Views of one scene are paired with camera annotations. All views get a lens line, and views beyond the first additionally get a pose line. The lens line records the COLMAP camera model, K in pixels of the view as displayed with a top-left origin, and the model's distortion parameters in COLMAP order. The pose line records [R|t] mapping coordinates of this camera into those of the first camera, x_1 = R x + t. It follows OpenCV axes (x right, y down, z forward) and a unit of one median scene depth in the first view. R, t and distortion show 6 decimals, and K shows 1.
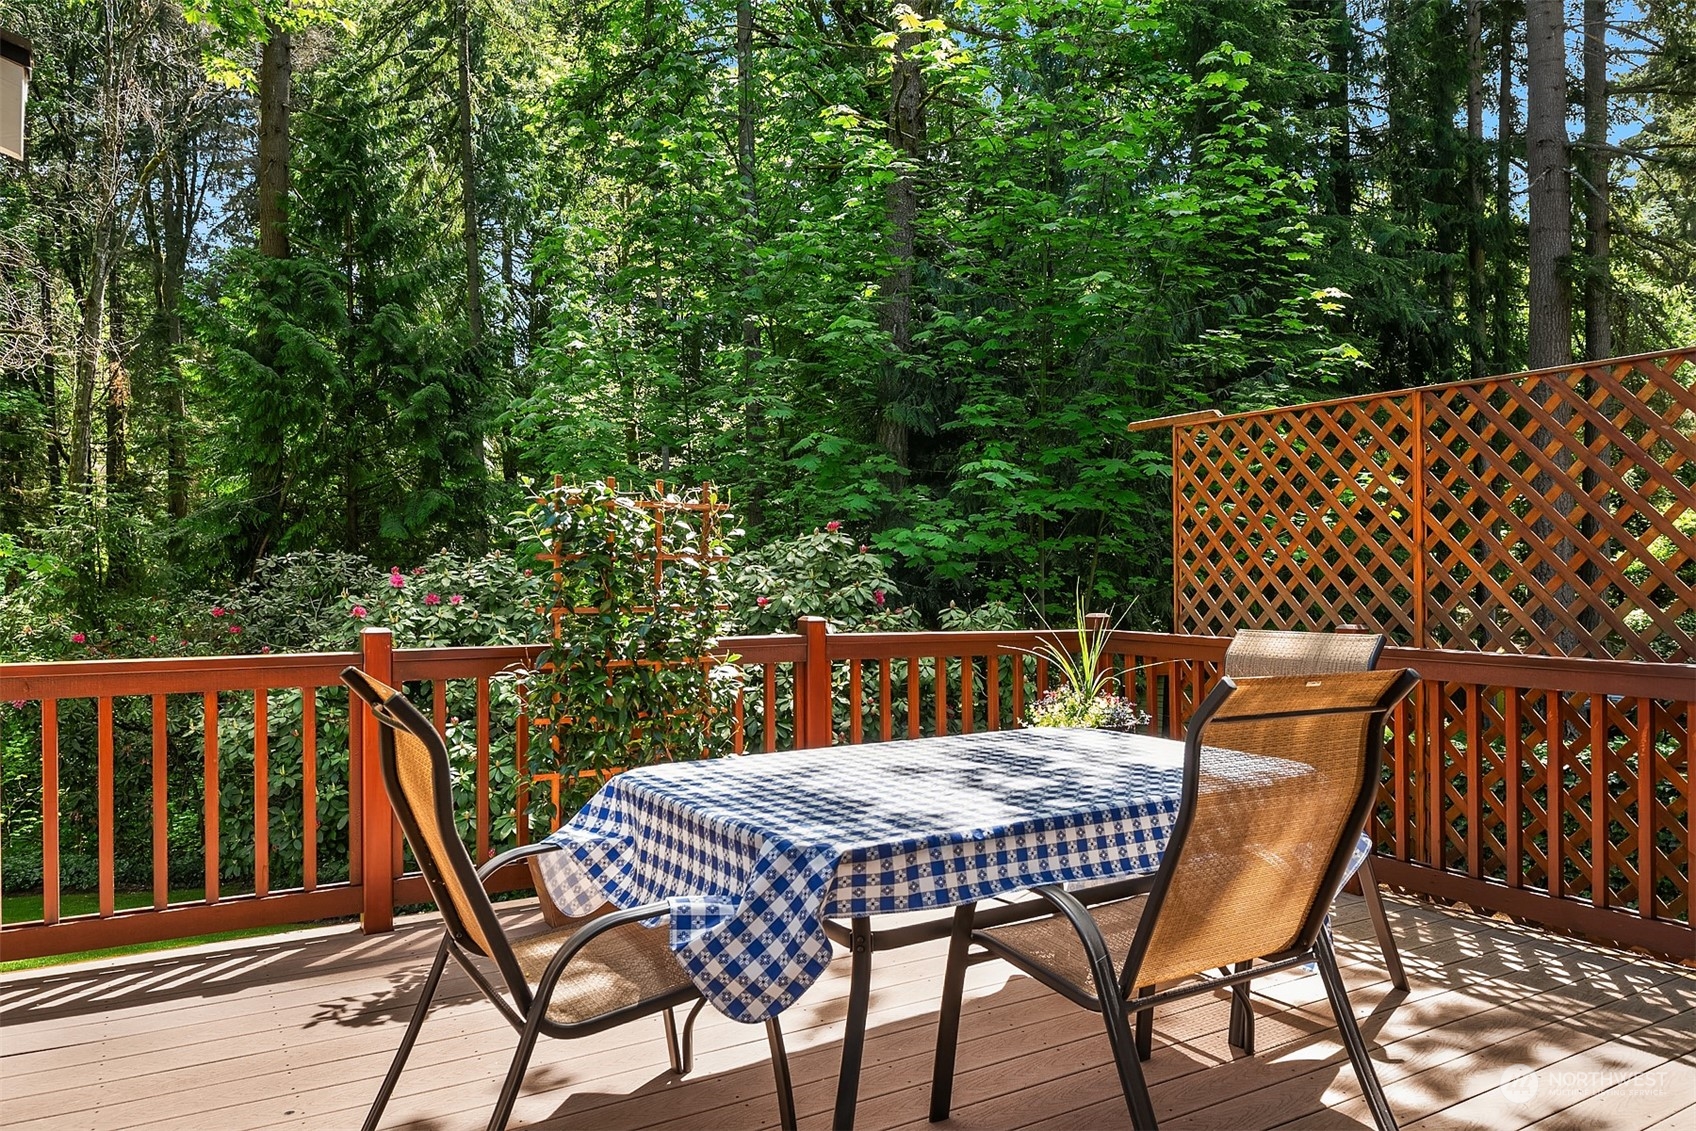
lens RADIAL K [[1240.8, 0, 848.0], [0, 1240.8, 565.5], [0, 0, 1]] dist [-0.013260, -0.007698]
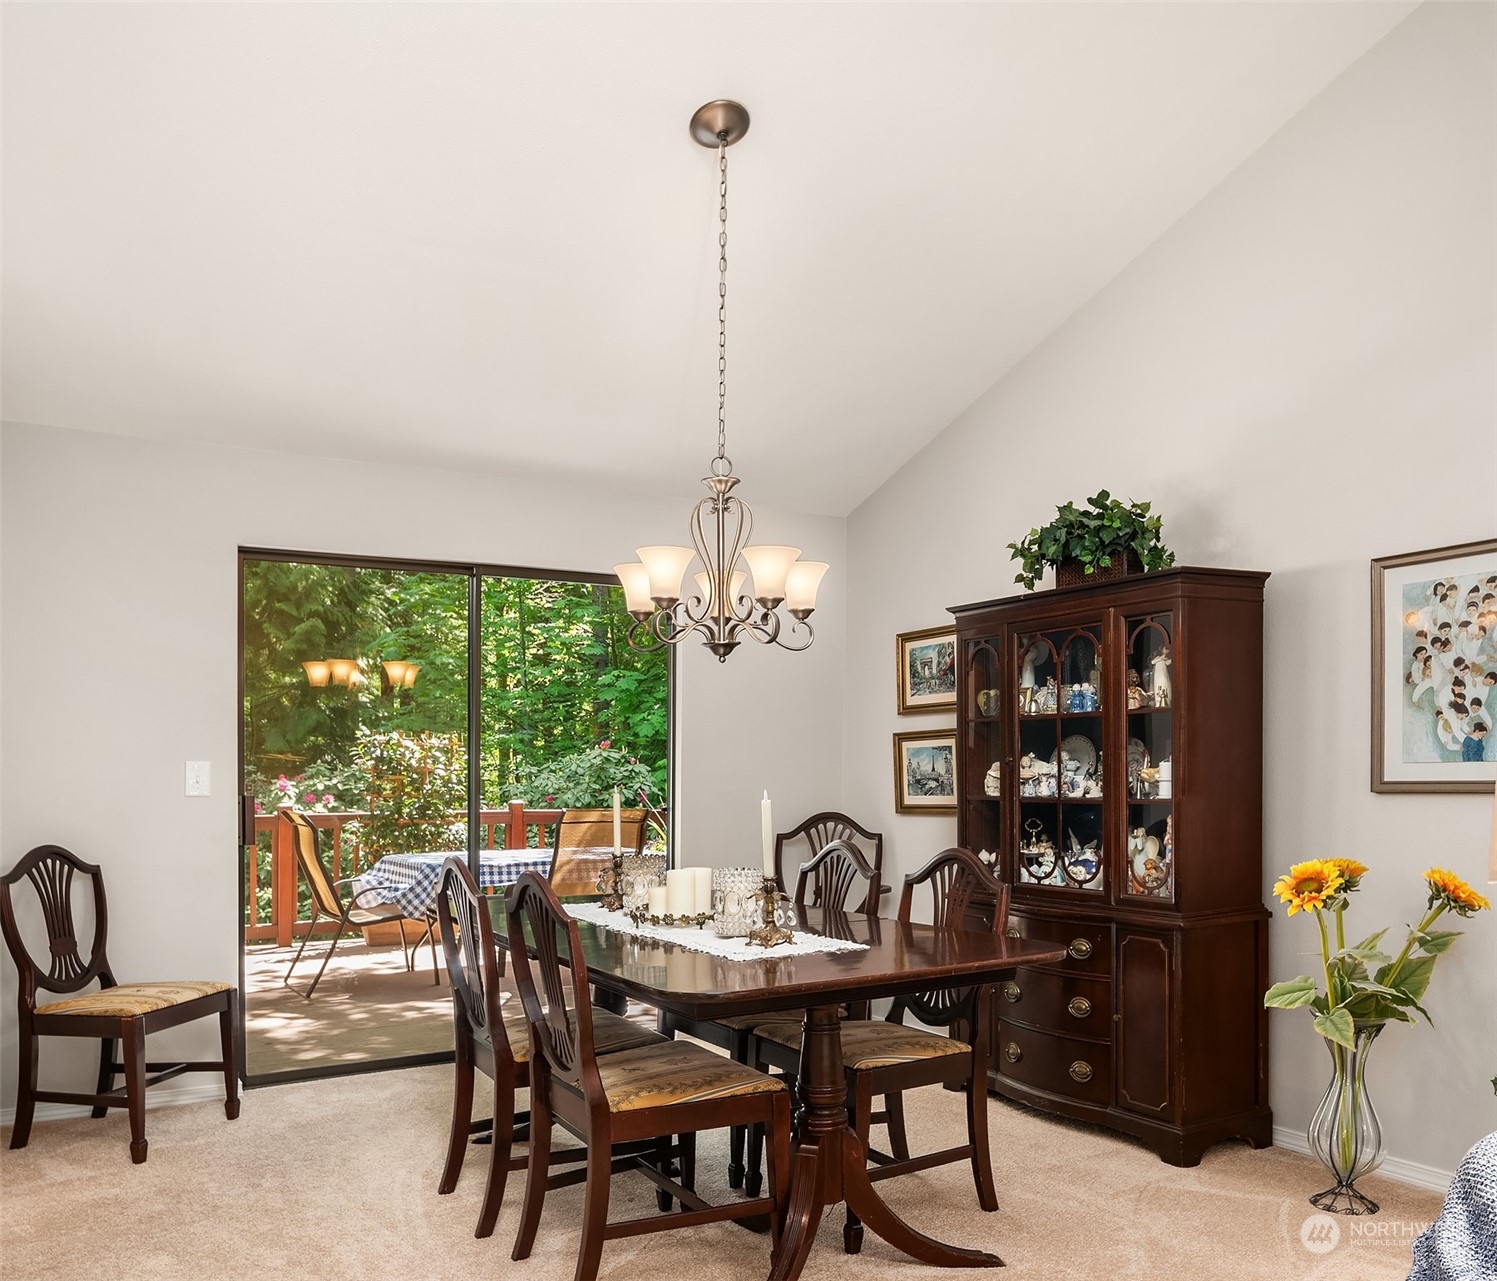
lens RADIAL K [[1297.1, 0, 750.8], [0, 1297.1, 779.9], [0, 0, 1]] dist [0.083717, -0.004885]
pose [[0.999992, -0.003394, 0.002034, 0.103540], [0.003382, 0.999977, 0.005898, -0.000270], [-0.002054, -0.005891, 0.999981, -0.312395]]
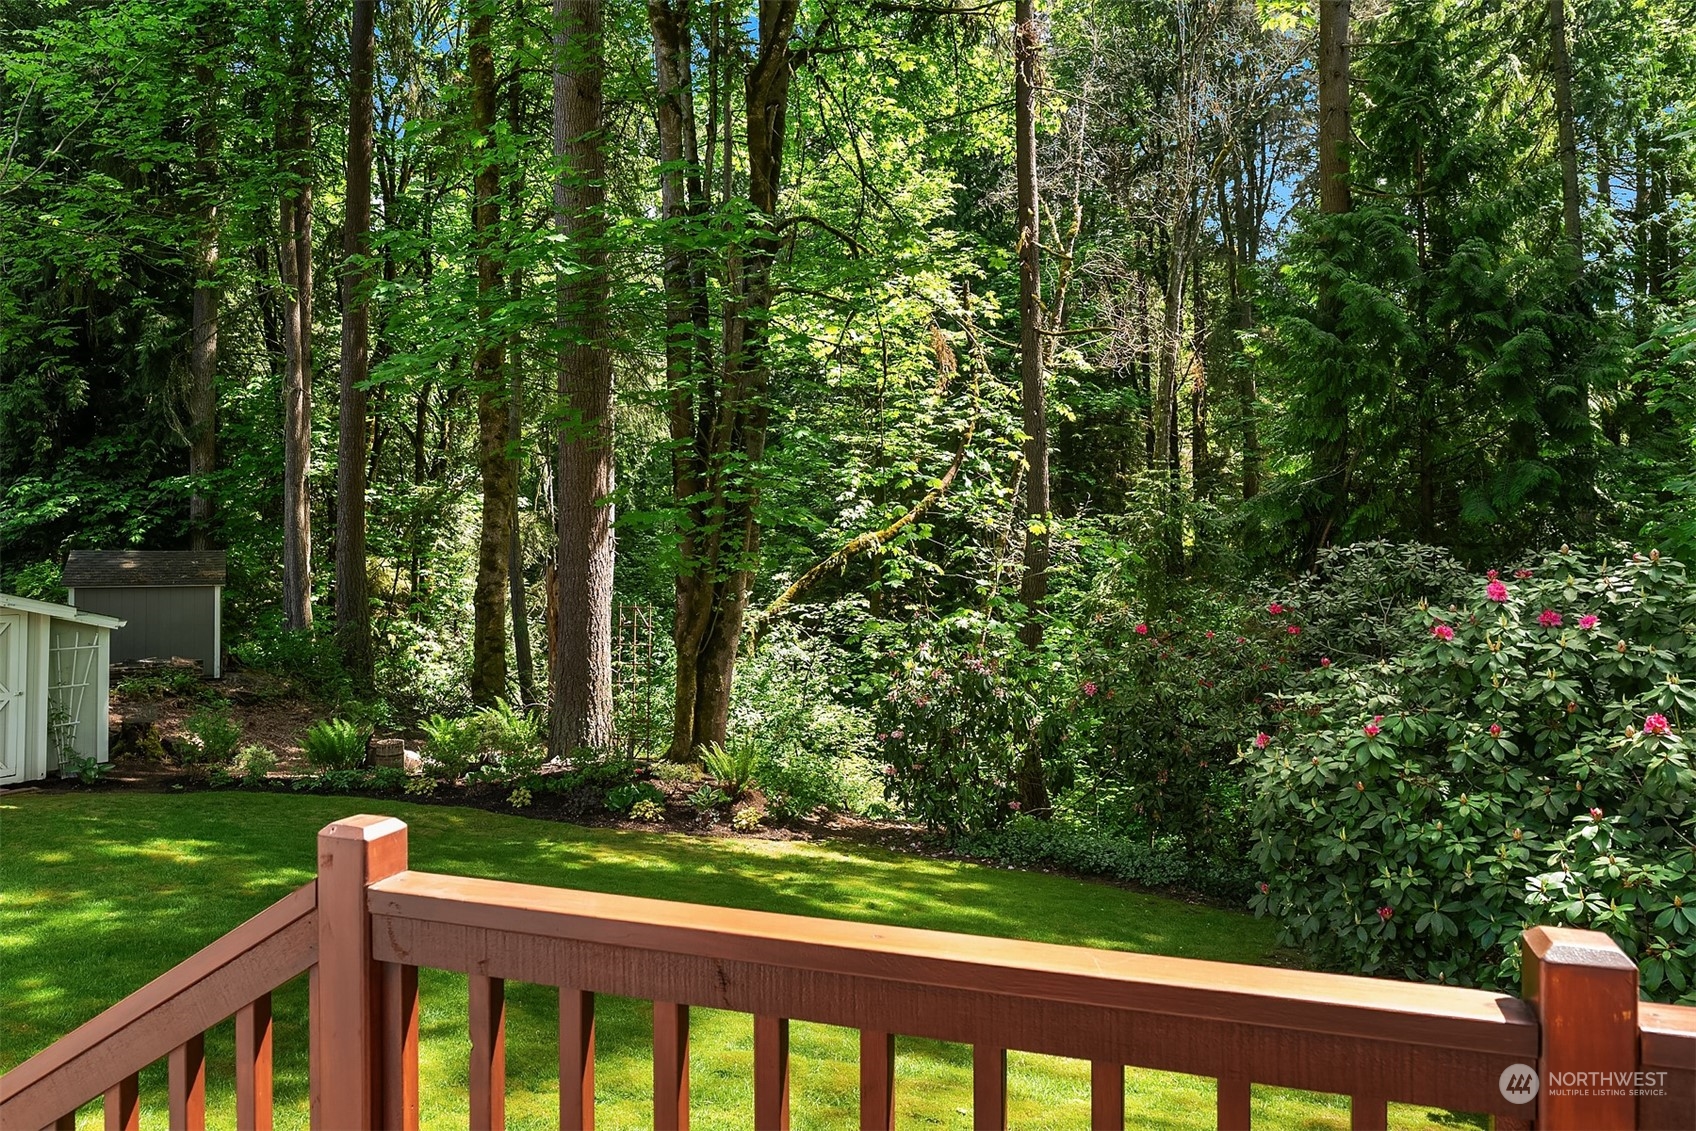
lens RADIAL K [[1222.2, 0, 853.9], [0, 1222.2, 525.9], [0, 0, 1]] dist [-0.020653, -0.000436]
pose [[0.684603, -0.008534, -0.728866, -0.071242], [0.001775, 0.999948, -0.010041, -0.013634], [0.728914, 0.005580, 0.684582, 0.164441]]
